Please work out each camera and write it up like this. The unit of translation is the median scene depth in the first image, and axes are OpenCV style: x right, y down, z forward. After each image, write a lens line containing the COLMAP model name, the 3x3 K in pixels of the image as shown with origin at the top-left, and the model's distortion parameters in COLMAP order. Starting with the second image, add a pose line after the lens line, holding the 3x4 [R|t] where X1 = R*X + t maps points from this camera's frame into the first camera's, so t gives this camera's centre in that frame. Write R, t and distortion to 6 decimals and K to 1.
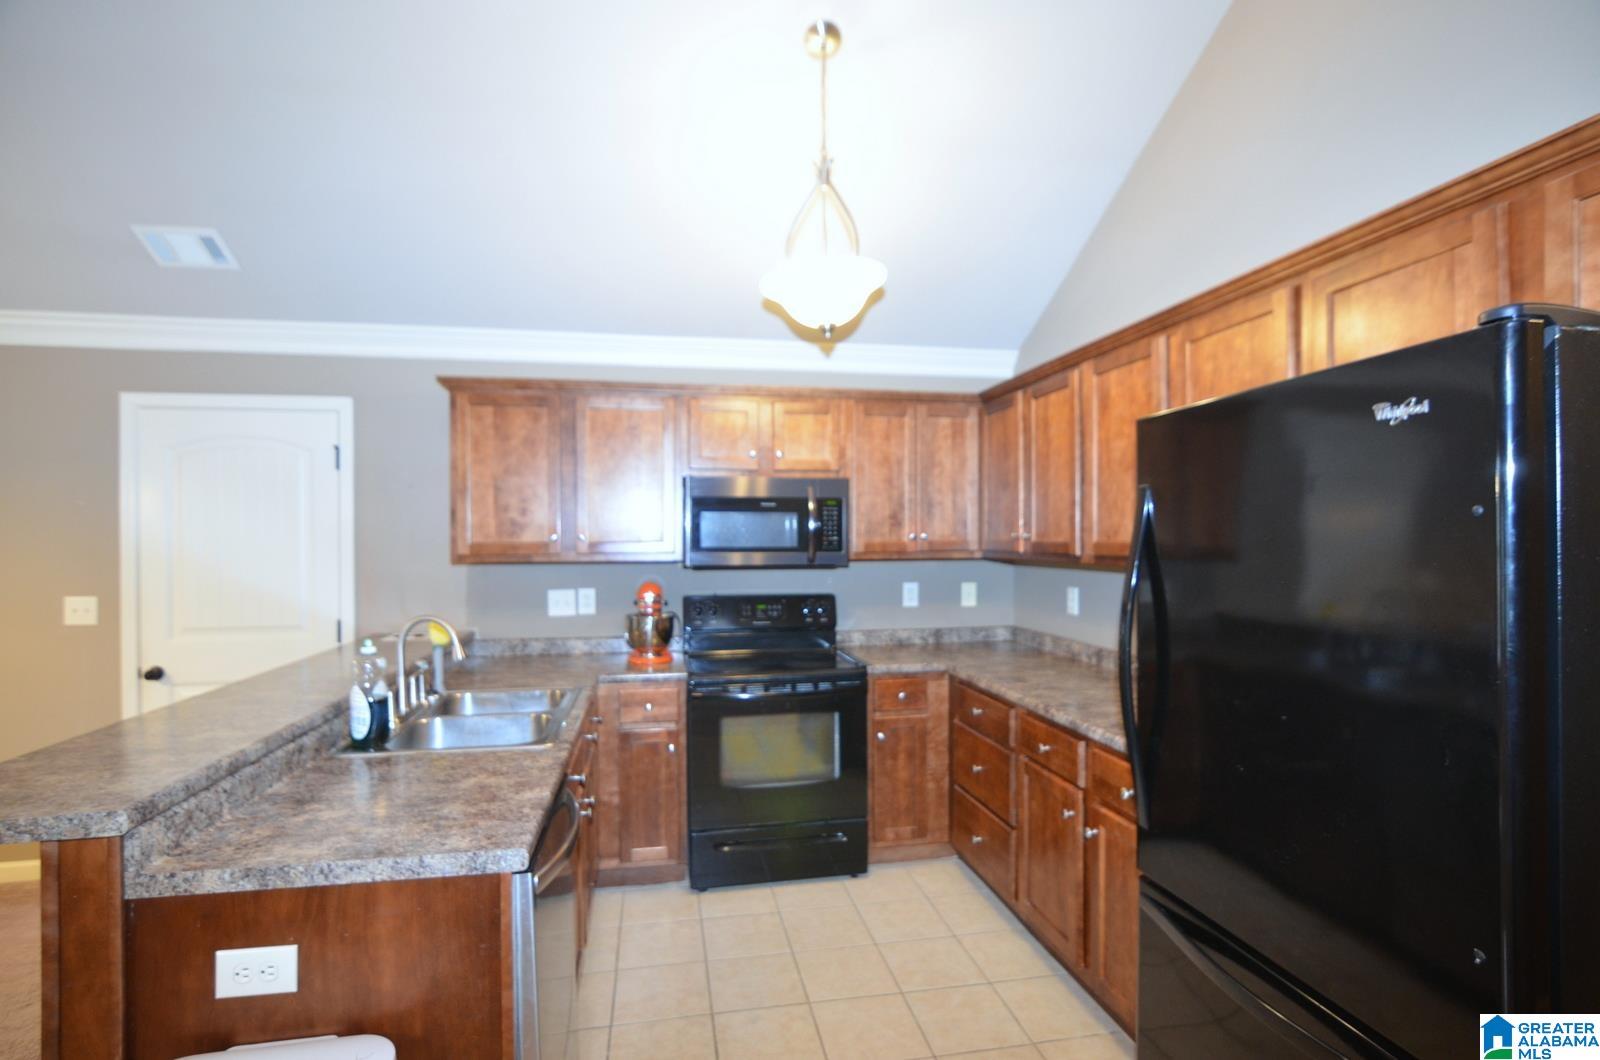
lens RADIAL K [[773.1, 0, 799.2], [0, 773.1, 544.5], [0, 0, 1]] dist [-0.028218, 0.007788]
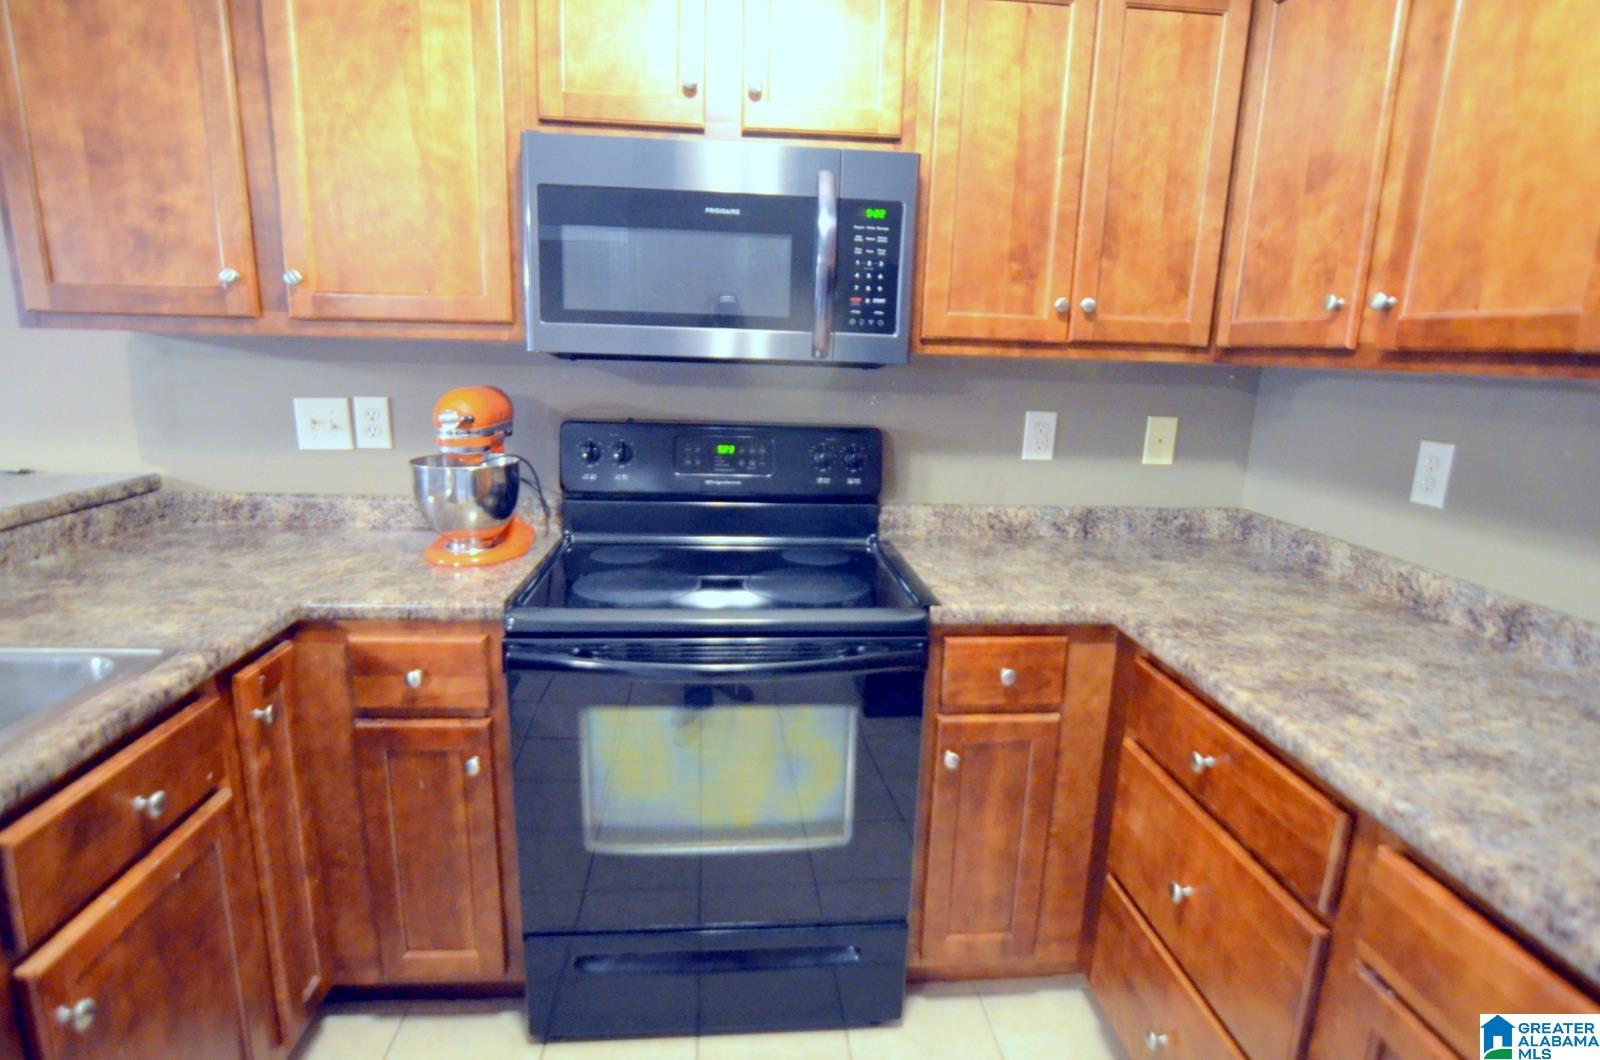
lens RADIAL K [[823.3, 0, 826.3], [0, 823.3, 544.7], [0, 0, 1]] dist [-0.028826, 0.004663]
pose [[0.994114, 0.058287, -0.091323, 0.076930], [-0.036794, 0.974481, 0.221436, 0.027564], [0.101899, -0.216772, 0.970890, 0.604552]]
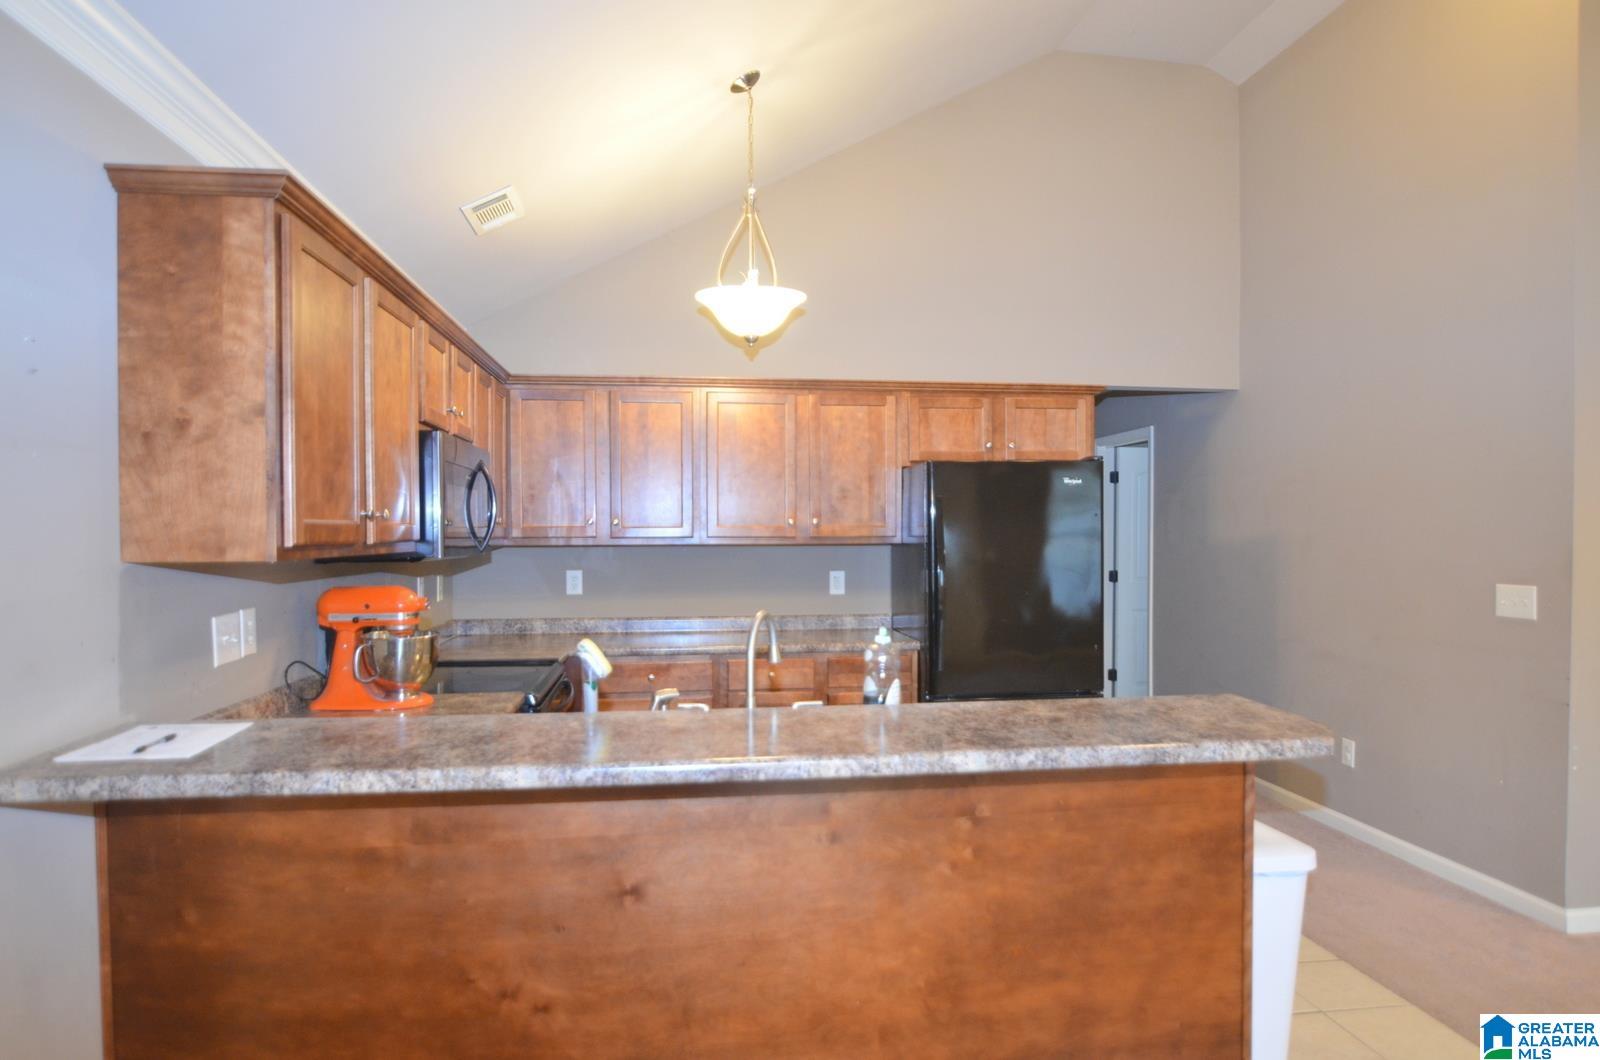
lens RADIAL K [[934.5, 0, 804.4], [0, 934.5, 534.0], [0, 0, 1]] dist [-0.014448, -0.000286]
pose [[0.050691, 0.000622, 0.998714, -1.106315], [0.010271, 0.999947, -0.001144, 0.010752], [-0.998662, 0.010315, 0.050682, 0.695276]]
